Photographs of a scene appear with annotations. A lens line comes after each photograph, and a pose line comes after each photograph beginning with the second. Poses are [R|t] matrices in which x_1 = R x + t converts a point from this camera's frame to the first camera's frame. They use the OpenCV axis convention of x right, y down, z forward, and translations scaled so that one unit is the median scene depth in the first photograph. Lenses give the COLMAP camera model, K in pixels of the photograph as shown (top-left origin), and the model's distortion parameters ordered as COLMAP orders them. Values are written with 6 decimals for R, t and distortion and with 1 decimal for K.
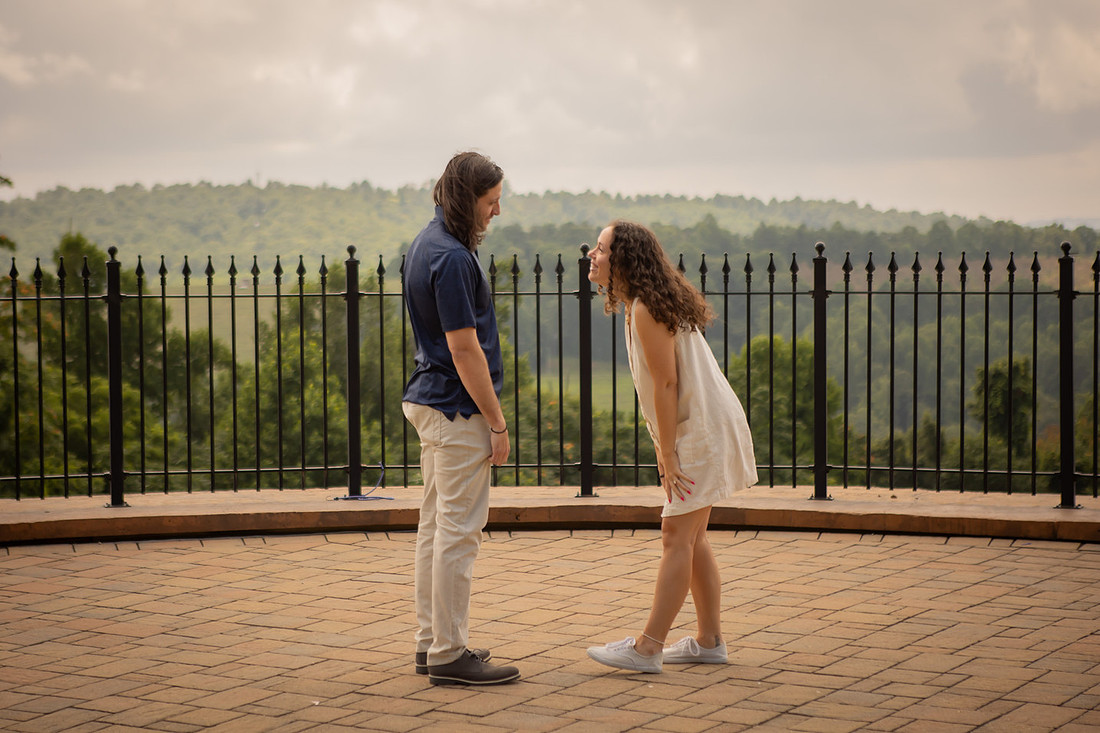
lens RADIAL K [[2182.9, 0, 548.9], [0, 2182.9, 353.2], [0, 0, 1]] dist [0.202254, -0.287524]
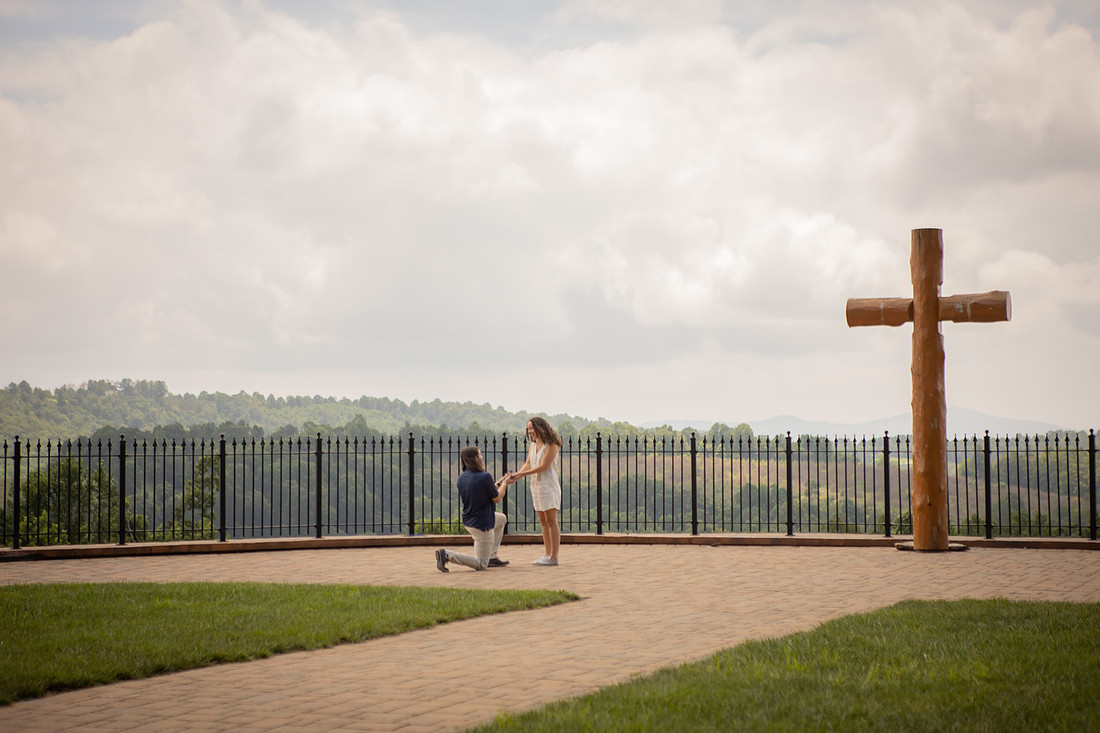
lens RADIAL K [[2171.6, 0, 548.8], [0, 2171.6, 342.0], [0, 0, 1]] dist [0.170606, 0.178933]
pose [[0.984936, 0.010371, 0.172607, -0.371424], [0.006319, 0.995374, -0.095864, 0.087494], [-0.172803, 0.095511, 0.980315, -1.474178]]
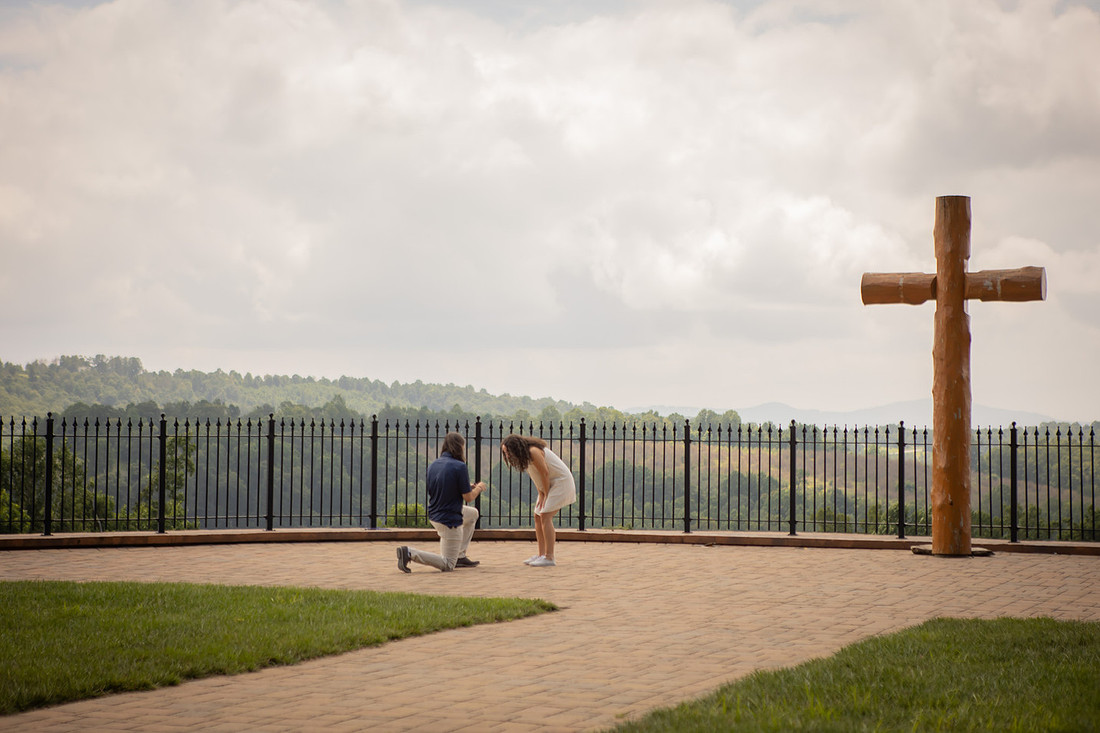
lens RADIAL K [[2198.1, 0, 551.4], [0, 2198.1, 348.2], [0, 0, 1]] dist [0.183120, 0.089885]
pose [[0.983278, 0.023871, 0.180537, -0.327618], [-0.008523, 0.996317, -0.085316, 0.074723], [-0.181909, 0.082351, 0.979861, -1.258393]]
